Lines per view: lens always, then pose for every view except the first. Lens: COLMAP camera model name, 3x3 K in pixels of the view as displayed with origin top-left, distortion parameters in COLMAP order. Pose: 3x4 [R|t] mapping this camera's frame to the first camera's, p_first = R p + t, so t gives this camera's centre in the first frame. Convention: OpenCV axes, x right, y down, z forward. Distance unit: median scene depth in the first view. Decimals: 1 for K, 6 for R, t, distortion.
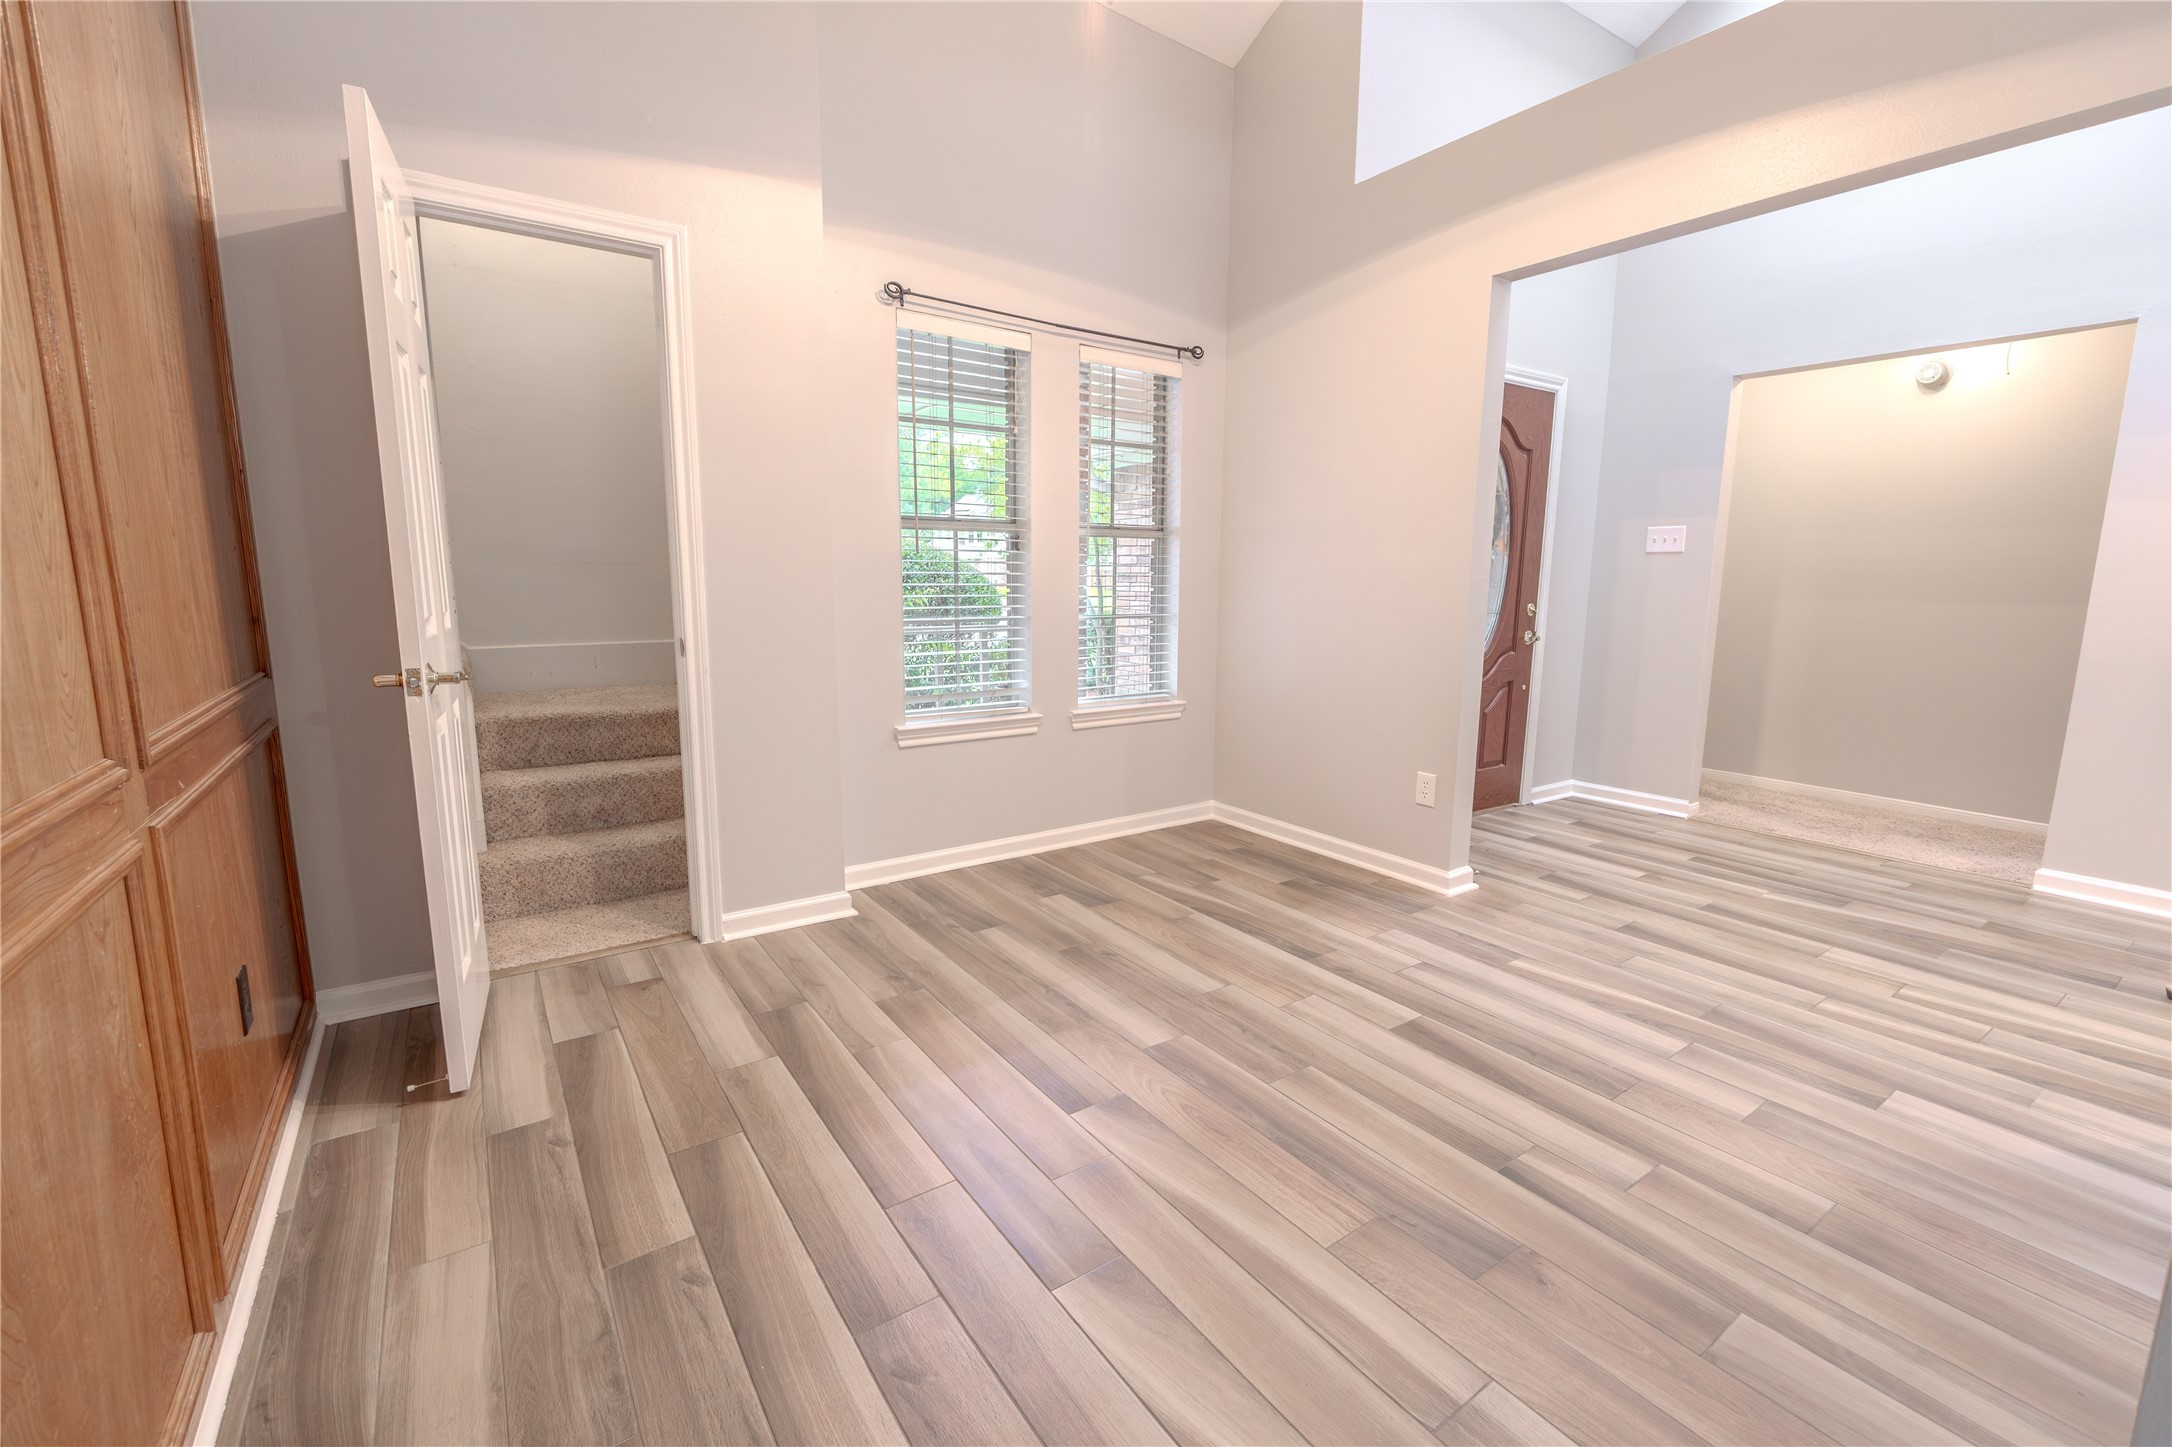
lens RADIAL K [[978.6, 0, 1086.0], [0, 978.6, 723.5], [0, 0, 1]] dist [-0.001814, -0.000064]
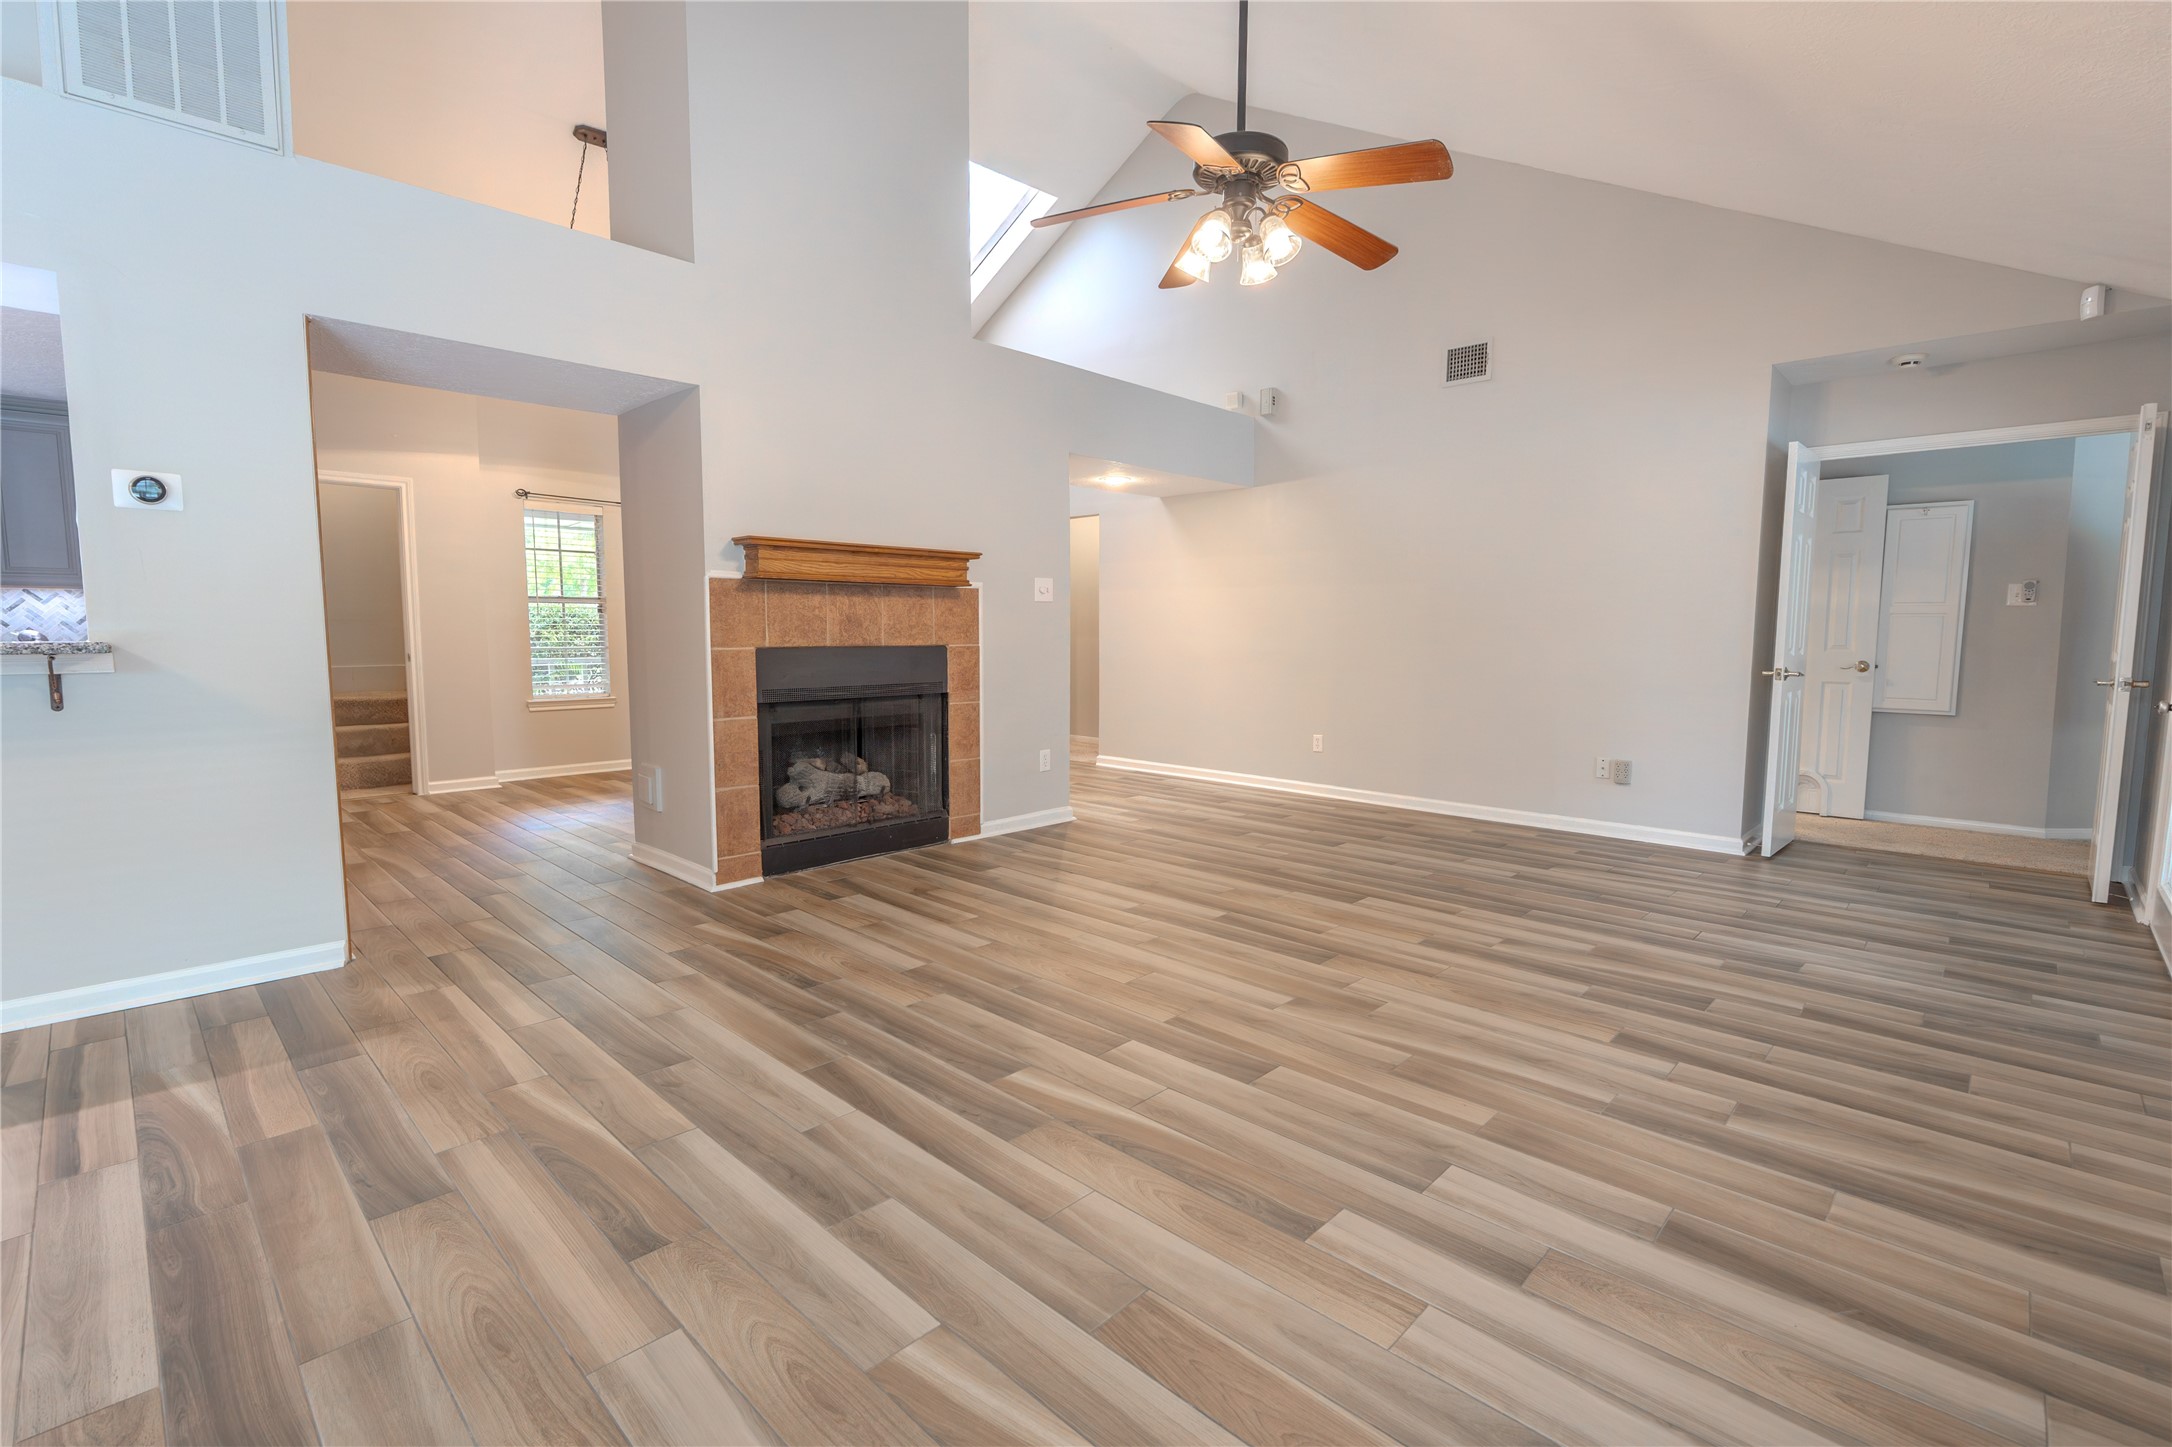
lens RADIAL K [[933.3, 0, 1086.0], [0, 933.3, 723.5], [0, 0, 1]] dist [-0.001973, -0.000159]
pose [[0.974908, -0.021906, 0.221528, 0.479334], [0.036223, 0.997494, -0.060771, 0.204653], [-0.219642, 0.067270, 0.973259, -1.080543]]
